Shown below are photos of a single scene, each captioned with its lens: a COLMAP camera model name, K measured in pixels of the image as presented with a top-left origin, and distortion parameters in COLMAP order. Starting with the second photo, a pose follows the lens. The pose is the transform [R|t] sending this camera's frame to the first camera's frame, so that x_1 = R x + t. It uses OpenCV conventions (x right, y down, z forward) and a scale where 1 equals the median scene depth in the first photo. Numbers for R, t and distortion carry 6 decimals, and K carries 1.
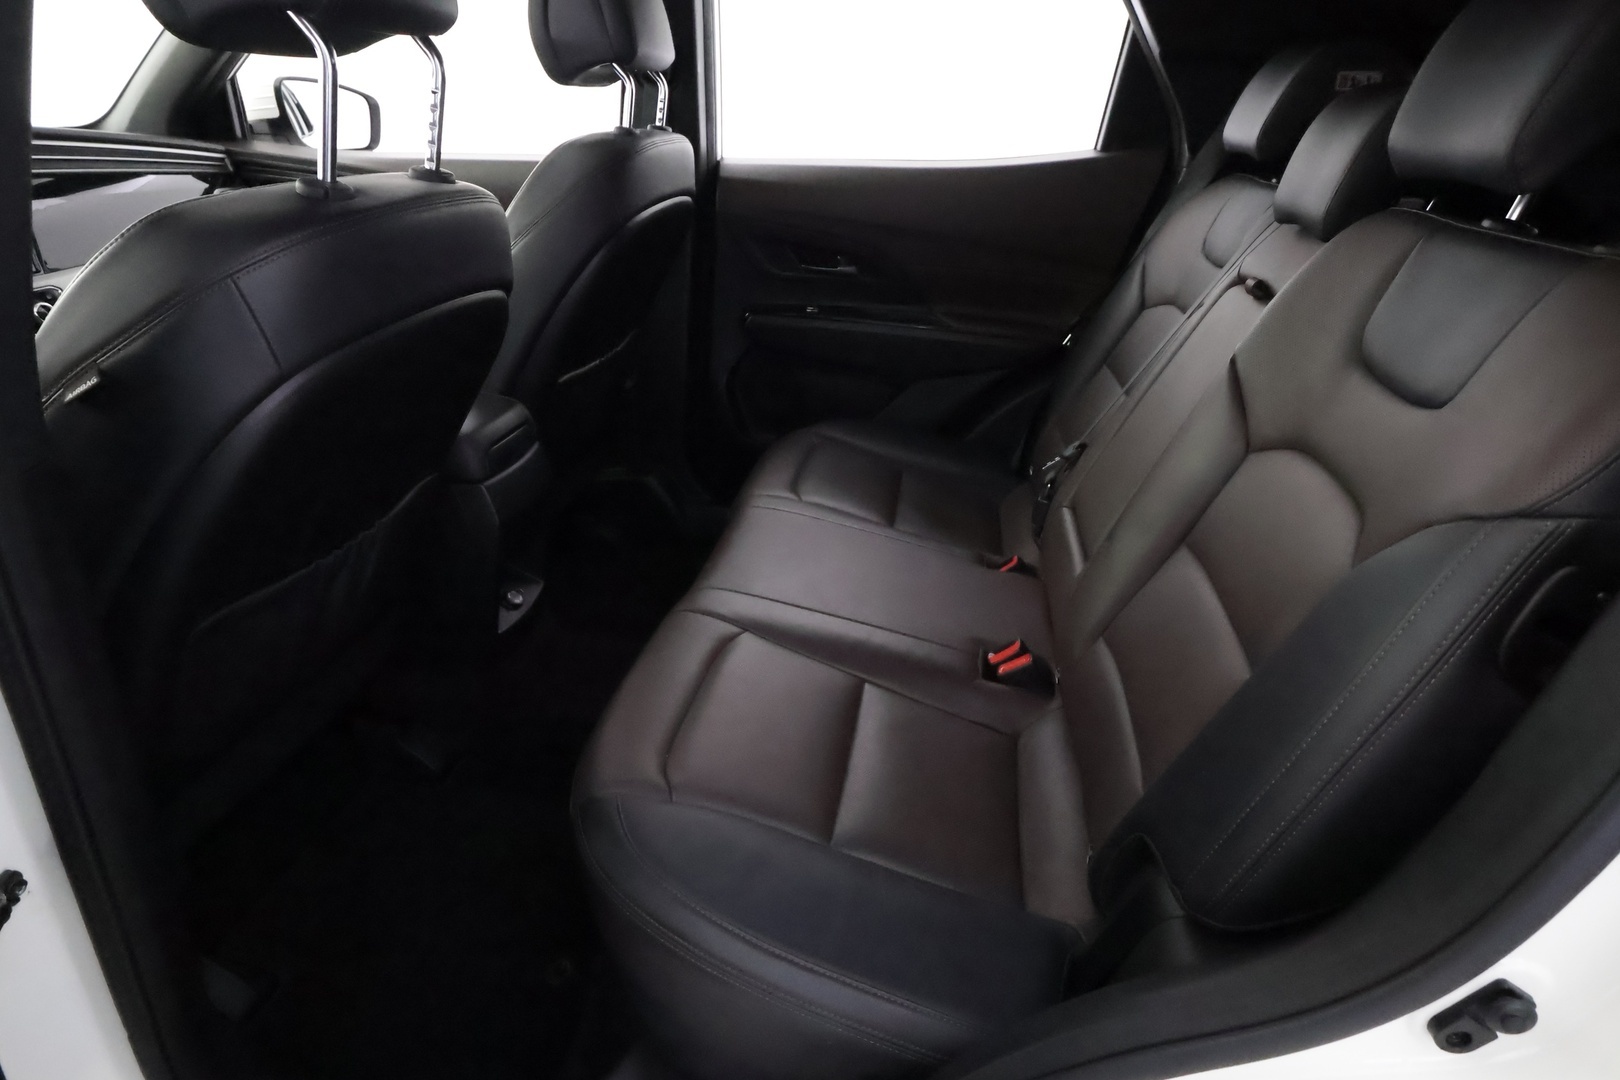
lens RADIAL K [[908.7, 0, 801.4], [0, 908.7, 538.4], [0, 0, 1]] dist [-0.004542, 0.005848]
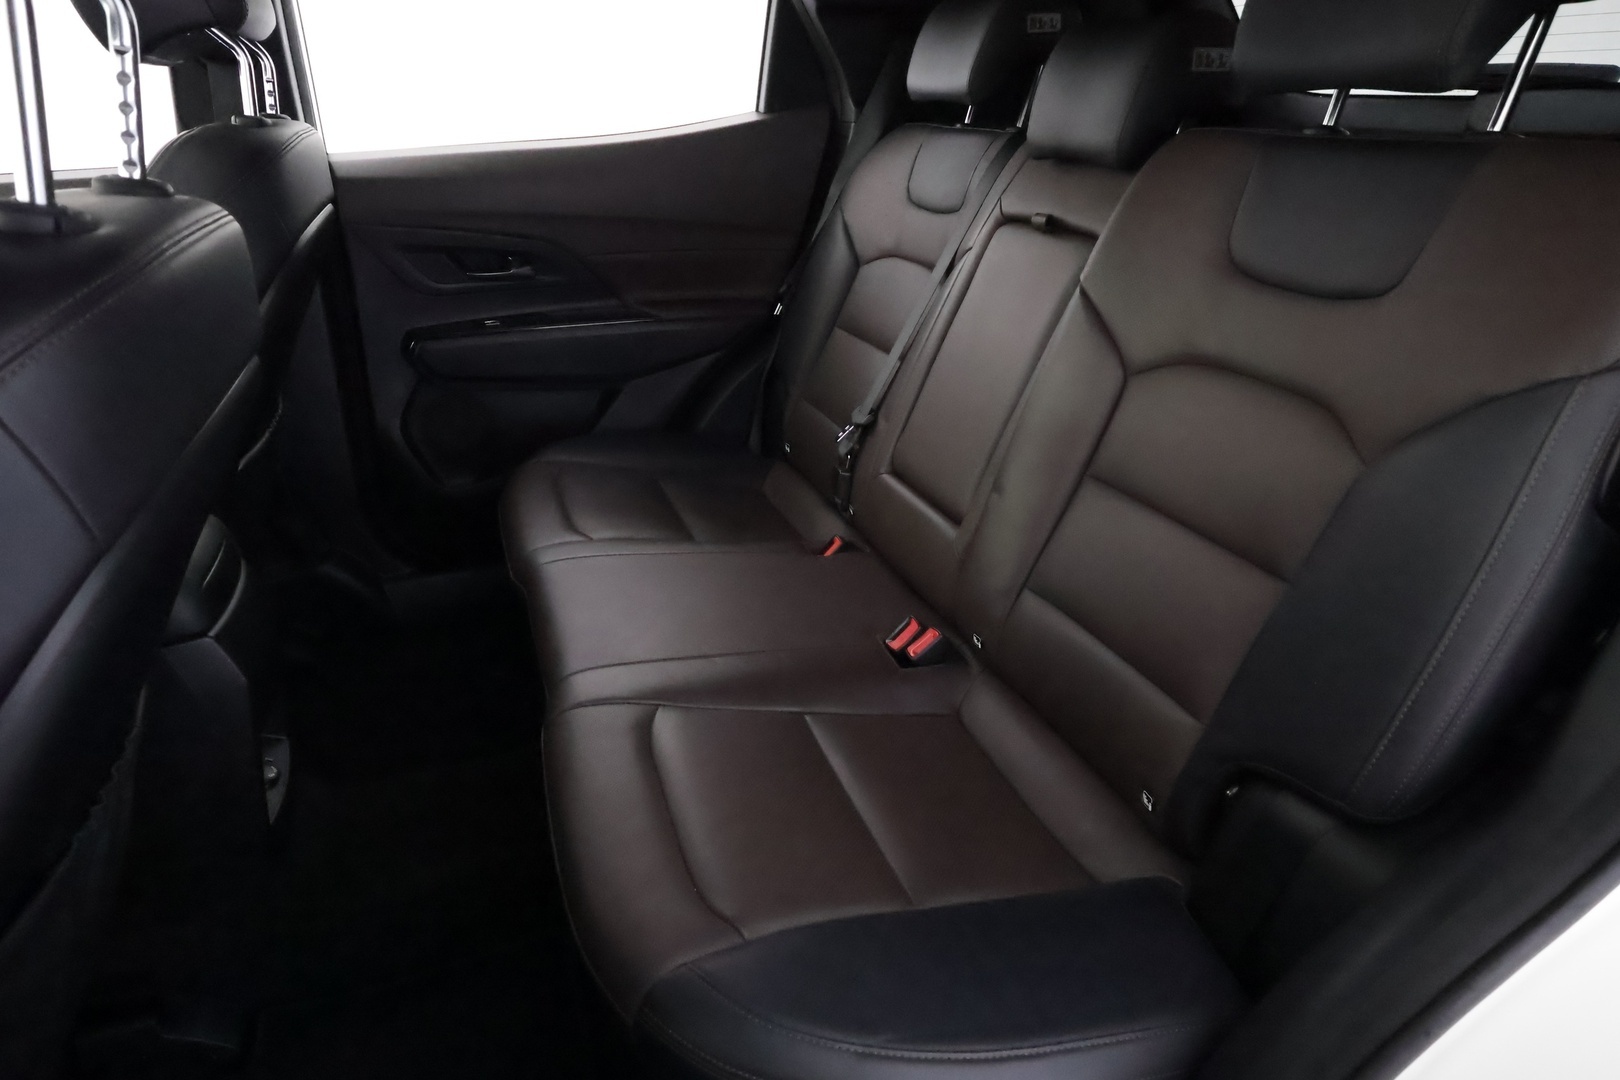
lens RADIAL K [[908.7, 0, 804.7], [0, 908.7, 548.0], [0, 0, 1]] dist [-0.004542, 0.005848]
pose [[0.865714, -0.268003, 0.422745, -0.183532], [0.258102, 0.962654, 0.081731, -0.050486], [-0.428861, 0.038355, 0.902556, 0.132810]]
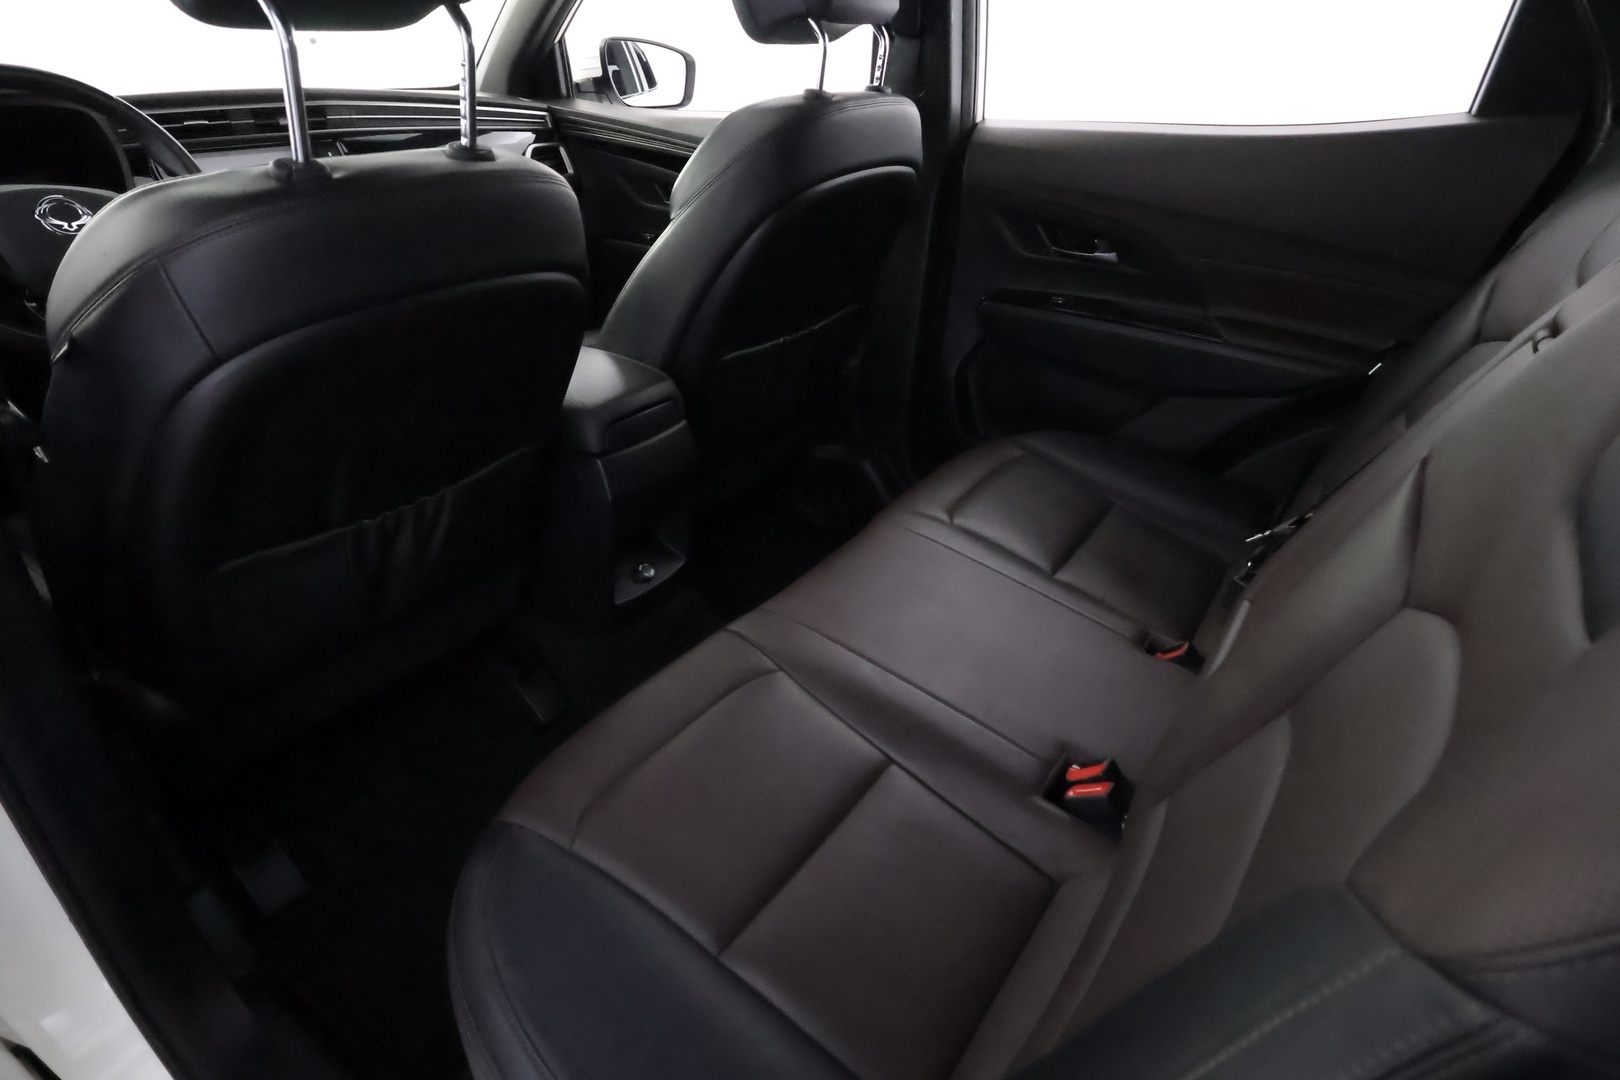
lens RADIAL K [[908.7, 0, 803.5], [0, 908.7, 539.2], [0, 0, 1]] dist [-0.004542, 0.005848]
pose [[0.908062, 0.181857, -0.377296, 0.193780], [-0.163186, 0.983250, 0.081178, -0.071686], [0.385739, -0.012145, 0.922528, 0.131697]]
